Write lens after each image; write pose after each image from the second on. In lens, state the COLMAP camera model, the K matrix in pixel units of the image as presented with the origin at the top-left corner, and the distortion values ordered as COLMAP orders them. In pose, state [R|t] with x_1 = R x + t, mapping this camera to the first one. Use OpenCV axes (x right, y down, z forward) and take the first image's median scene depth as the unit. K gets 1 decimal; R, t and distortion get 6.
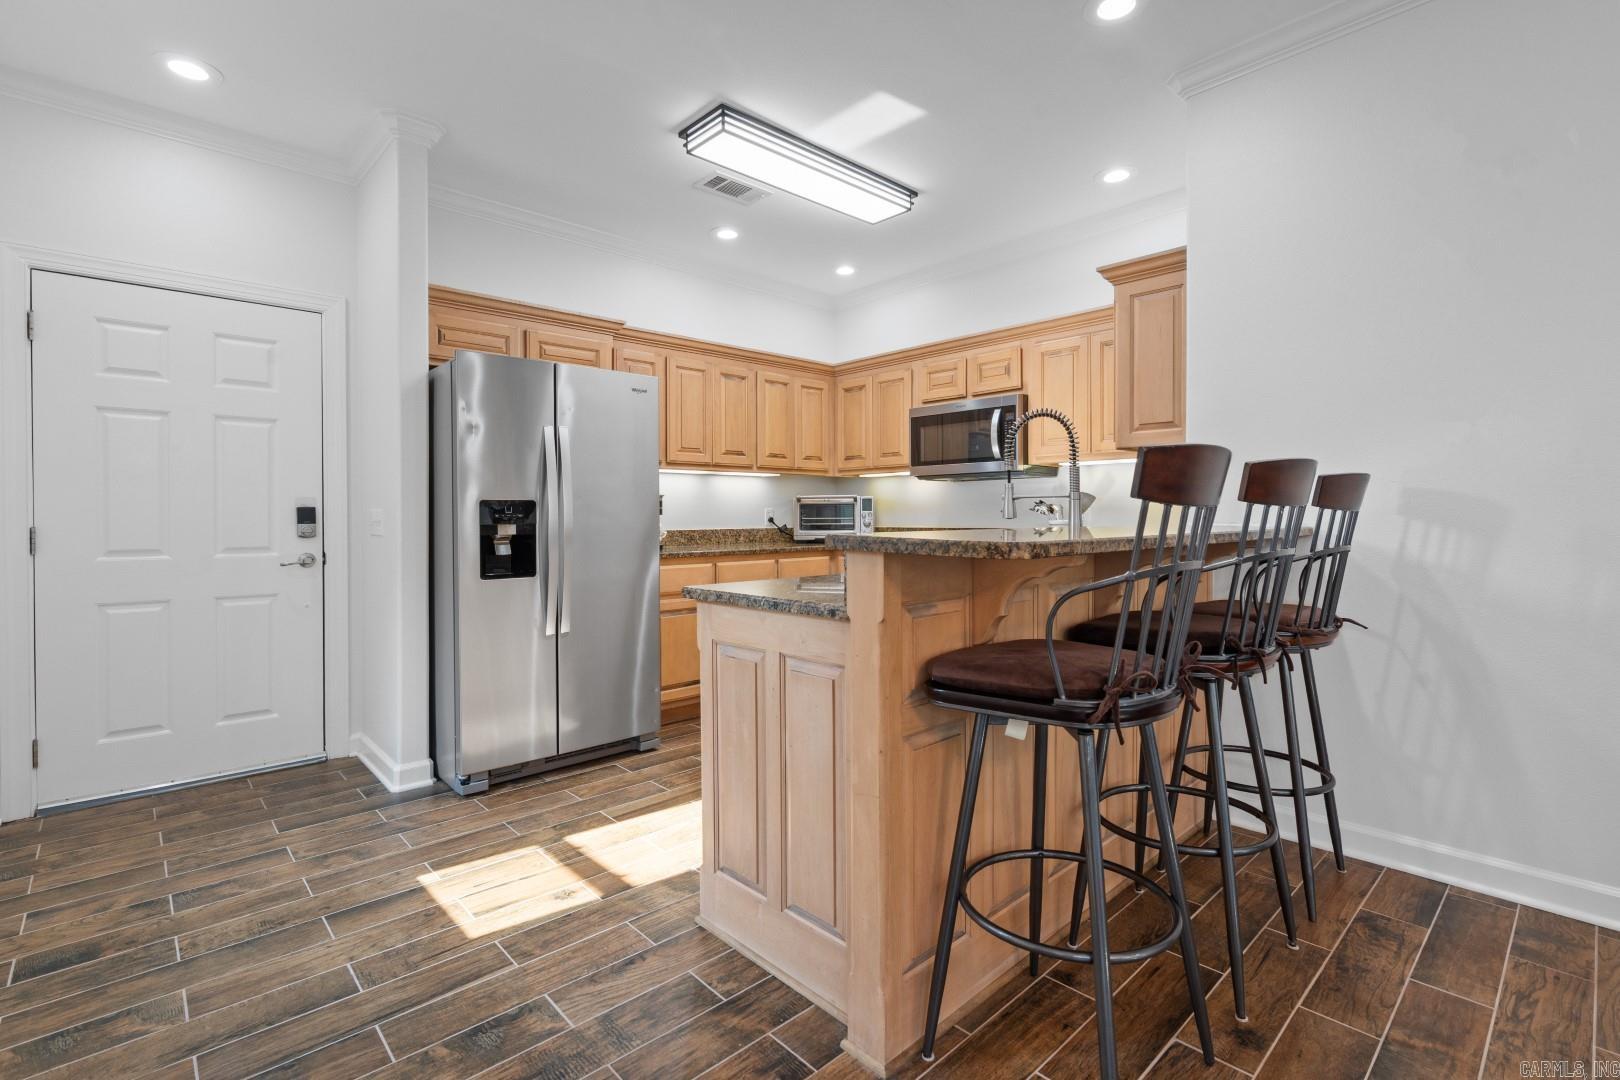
lens RADIAL K [[740.0, 0, 795.7], [0, 740.0, 518.6], [0, 0, 1]] dist [-0.002451, 0.002000]
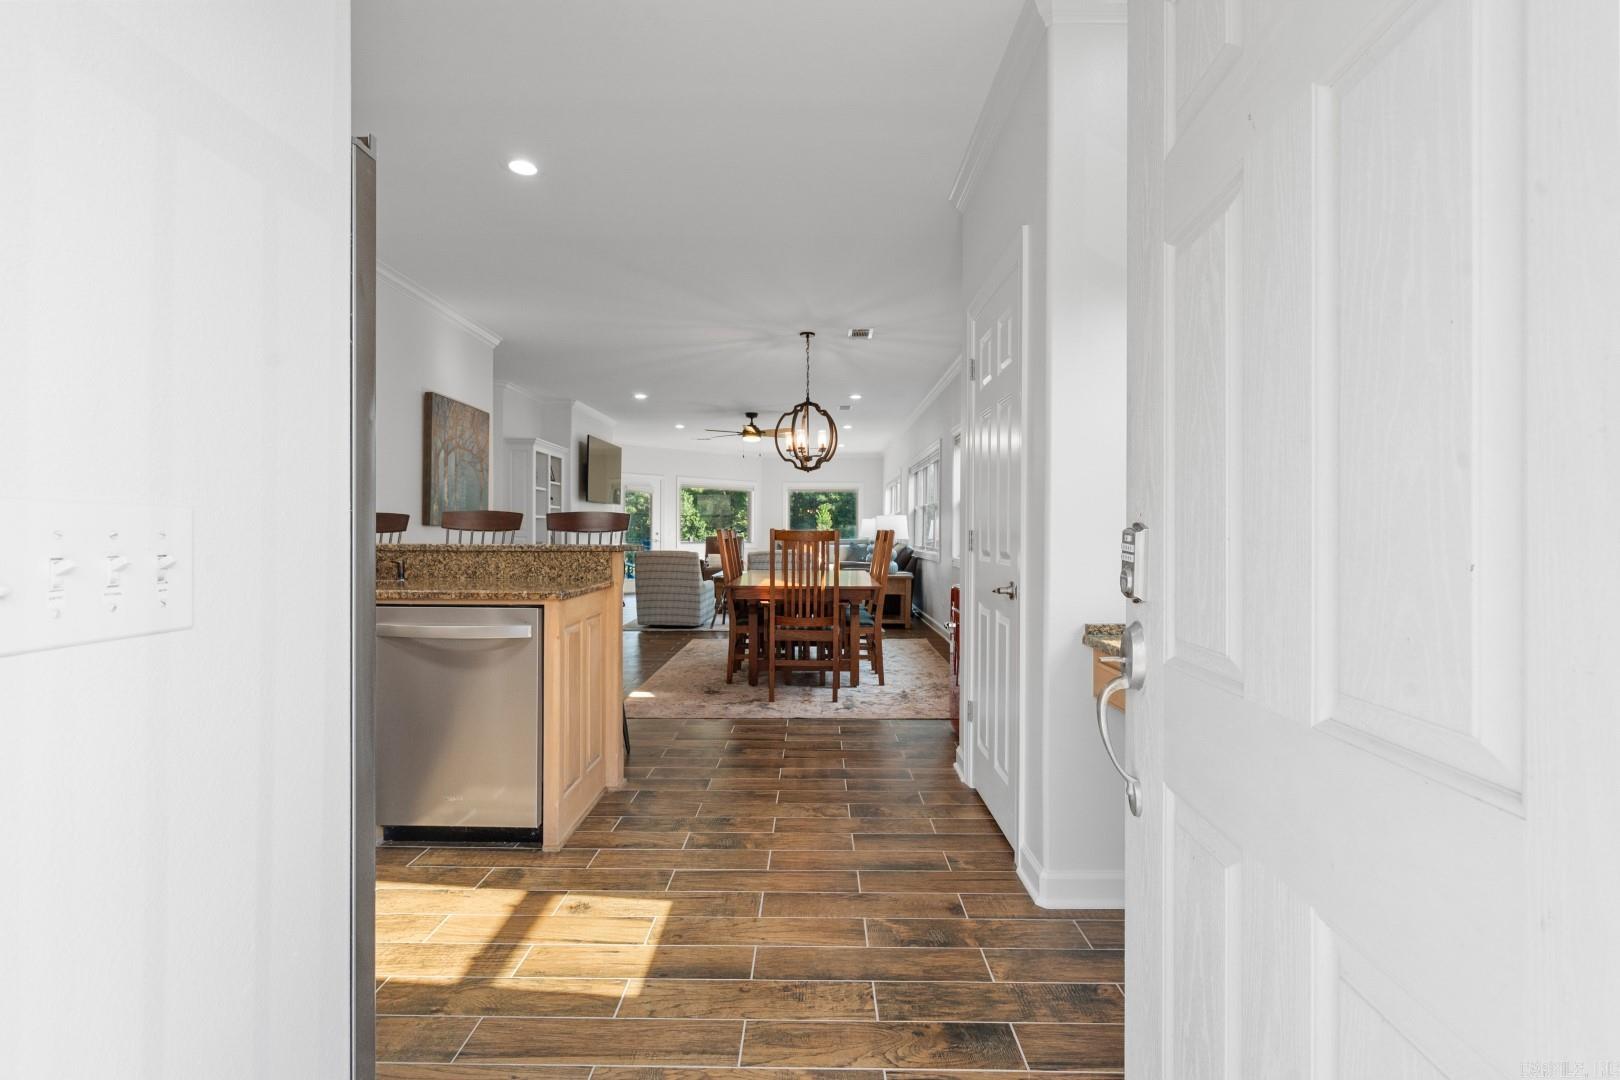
lens RADIAL K [[740.0, 0, 815.6], [0, 740.0, 547.7], [0, 0, 1]] dist [-0.002451, 0.002000]
pose [[-0.739208, -0.010523, 0.673395, -1.005291], [0.002972, 0.999817, 0.018887, -0.006568], [-0.673470, 0.015963, -0.739042, 1.240633]]
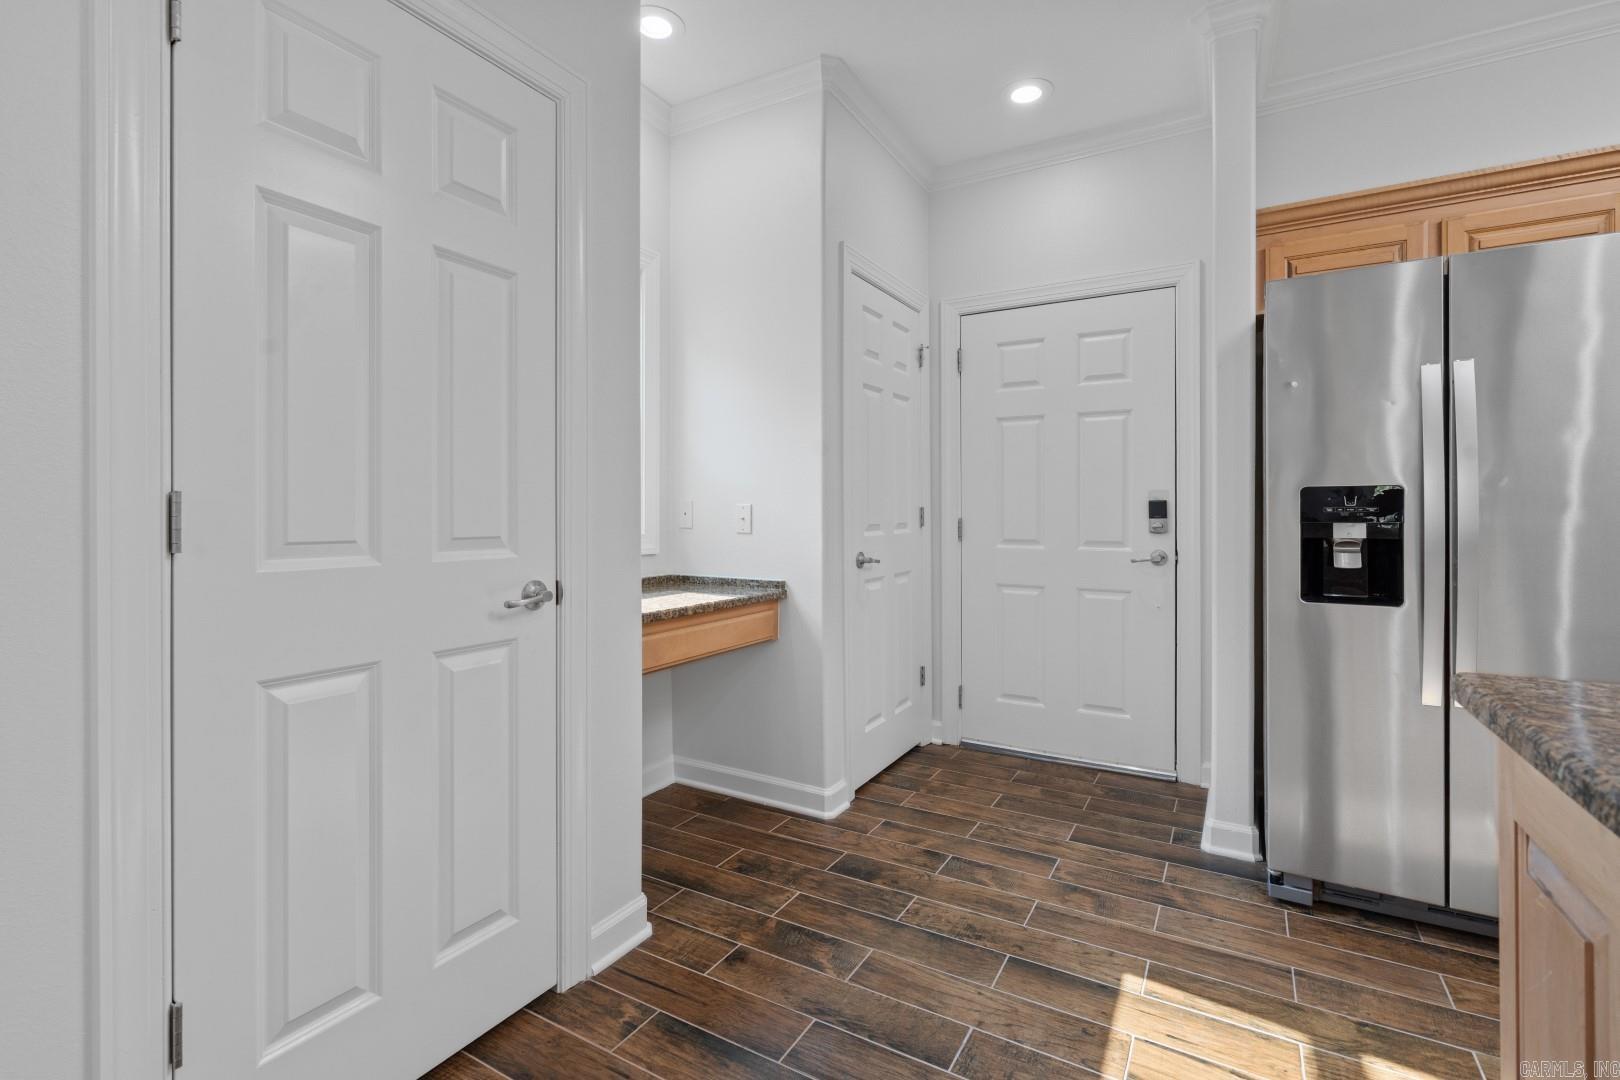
lens RADIAL K [[740.0, 0, 811.6], [0, 740.0, 512.5], [0, 0, 1]] dist [-0.002451, 0.002000]
pose [[0.305506, 0.003633, -0.952183, 0.108901], [-0.005074, 0.999985, 0.002188, -0.000393], [0.952177, 0.004163, 0.305520, 0.381734]]
